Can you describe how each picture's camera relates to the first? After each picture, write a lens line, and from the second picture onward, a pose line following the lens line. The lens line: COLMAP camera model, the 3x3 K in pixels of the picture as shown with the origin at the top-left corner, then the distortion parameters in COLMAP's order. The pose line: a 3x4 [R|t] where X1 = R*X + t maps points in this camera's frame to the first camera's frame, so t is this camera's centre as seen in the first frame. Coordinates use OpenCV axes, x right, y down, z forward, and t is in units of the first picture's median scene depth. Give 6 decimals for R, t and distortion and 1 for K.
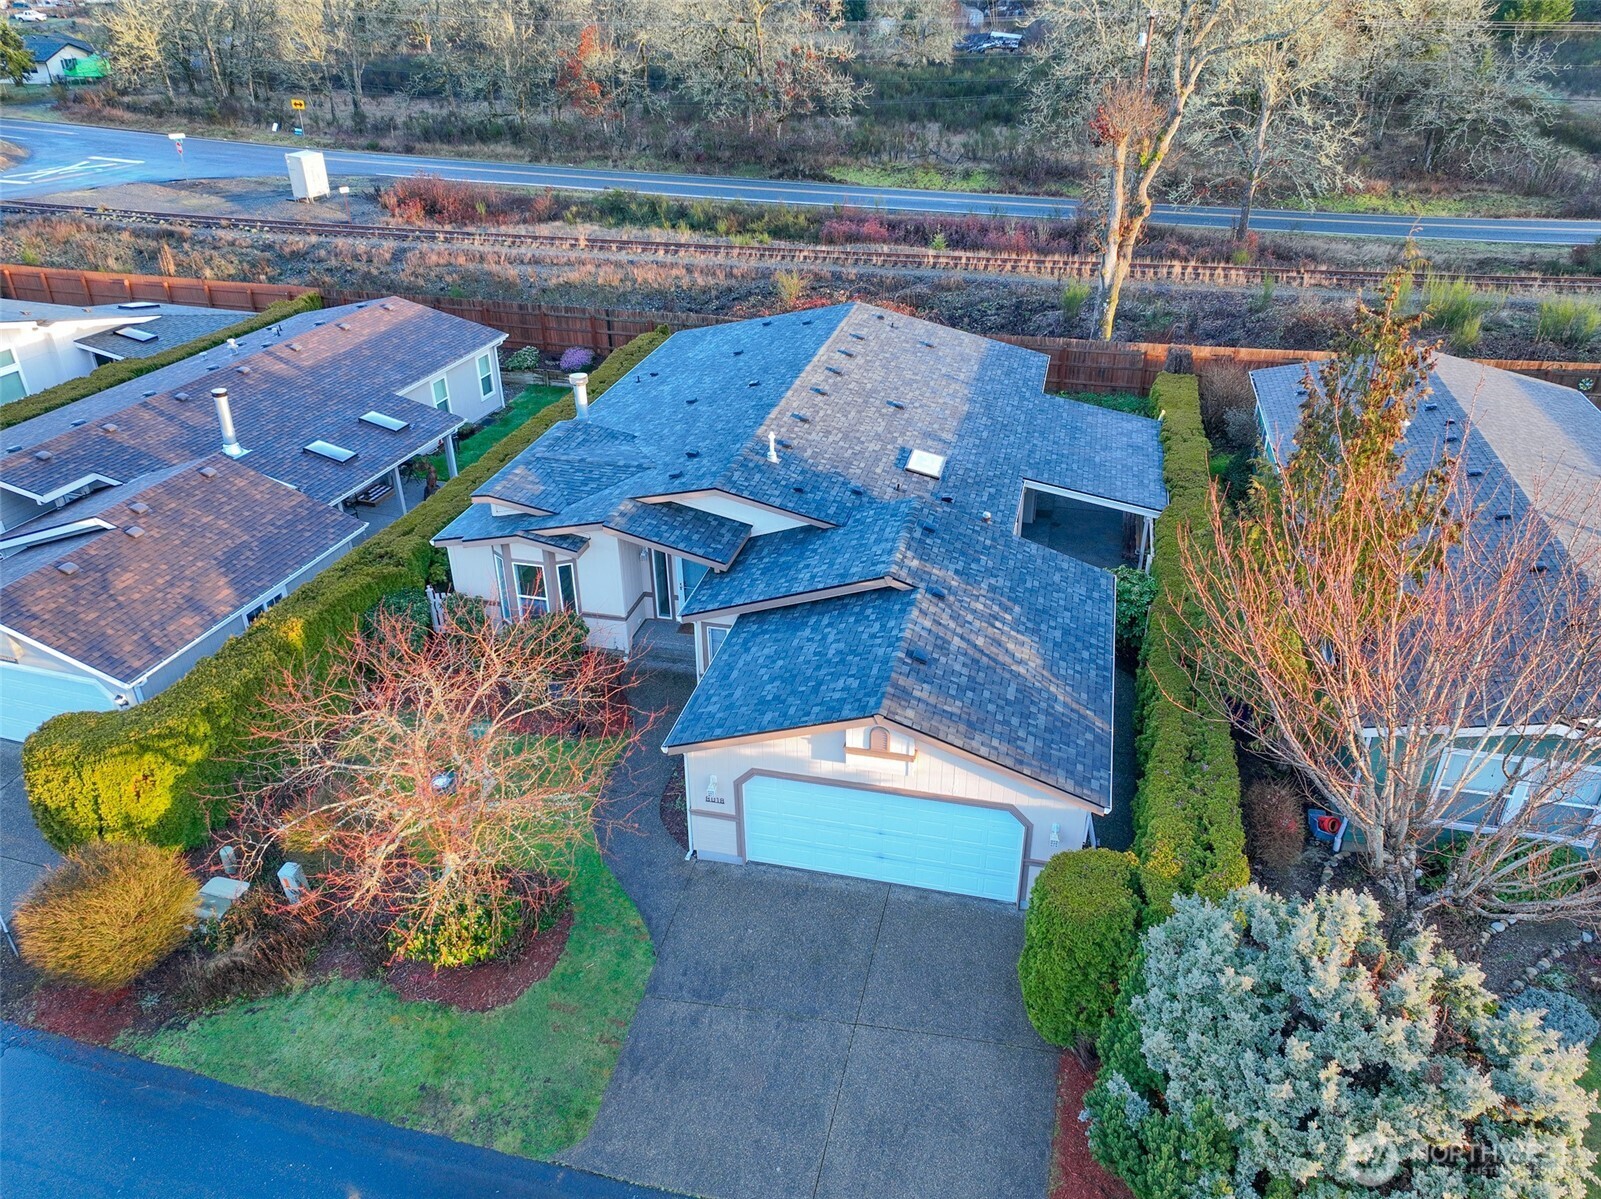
lens RADIAL K [[1164.7, 0, 810.3], [0, 1164.7, 597.8], [0, 0, 1]] dist [-0.002661, 0.016473]
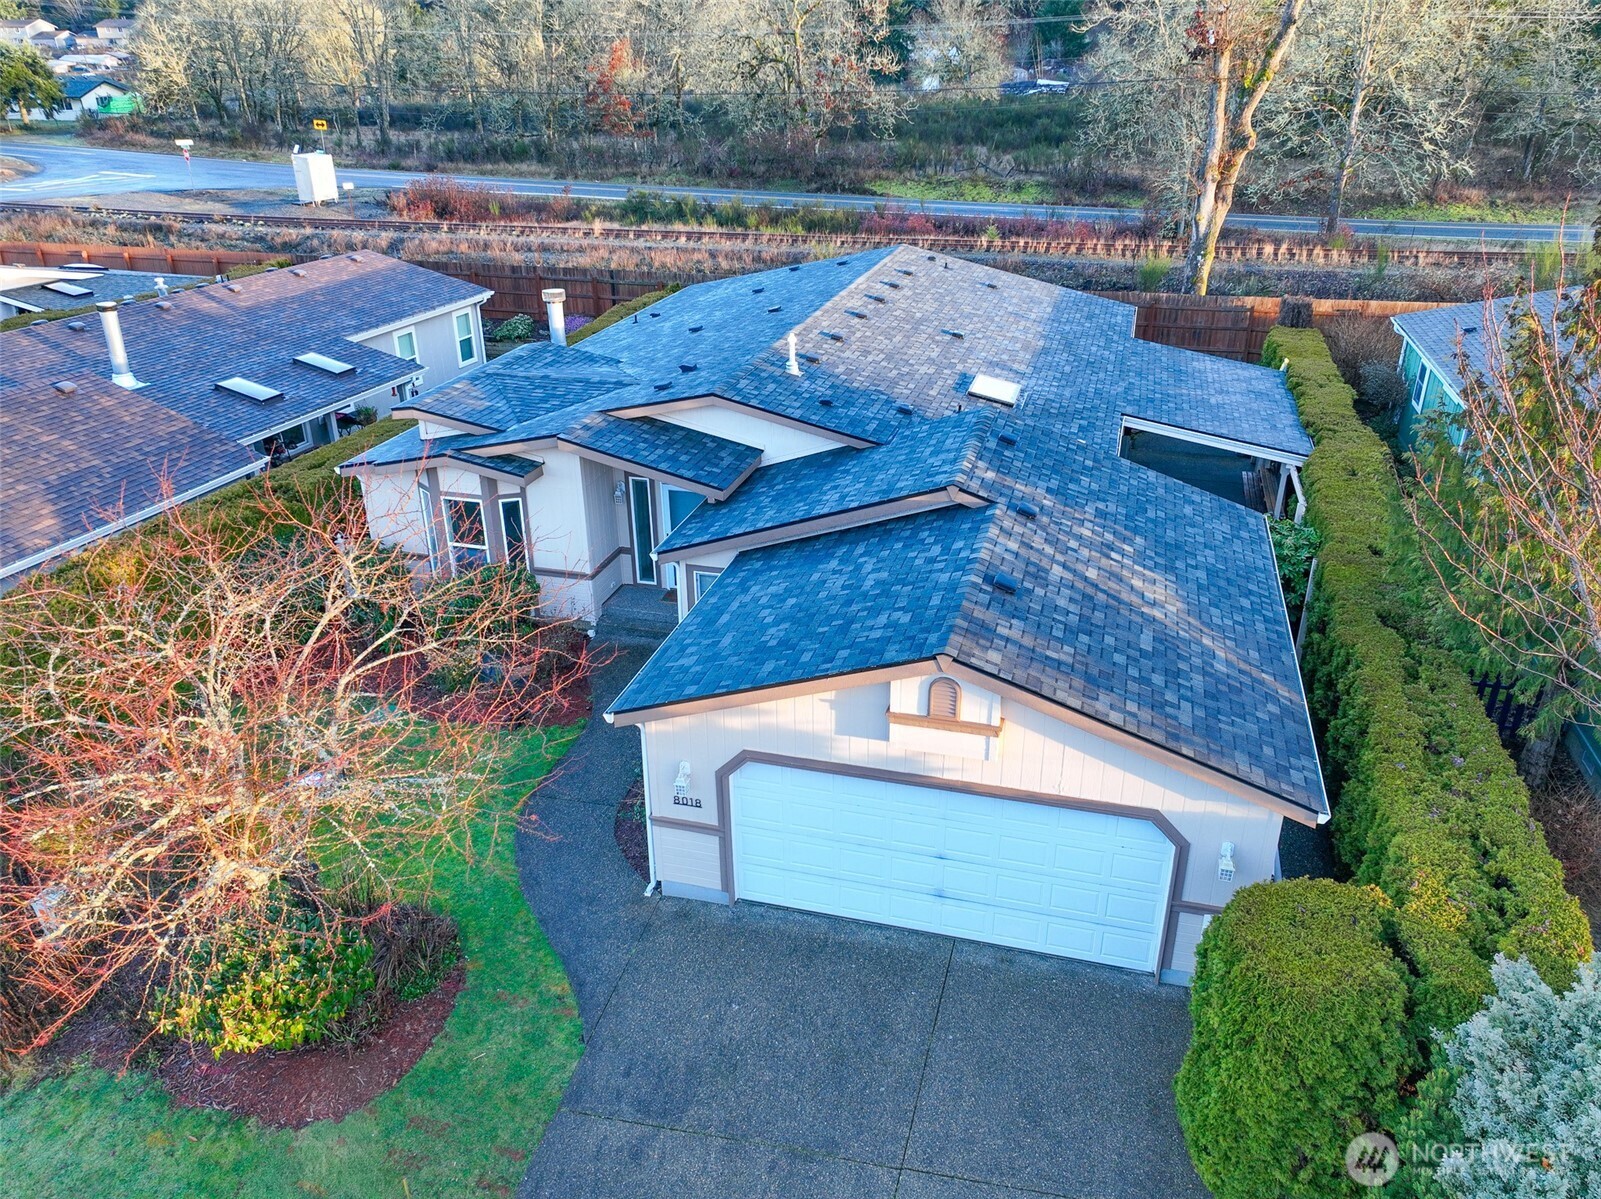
lens RADIAL K [[1164.7, 0, 810.8], [0, 1164.7, 598.5], [0, 0, 1]] dist [-0.002661, 0.016473]
pose [[0.999445, 0.015582, -0.029449, 0.003590], [-0.017414, 0.997862, -0.062999, 0.072639], [0.028404, 0.063477, 0.997579, 0.248486]]
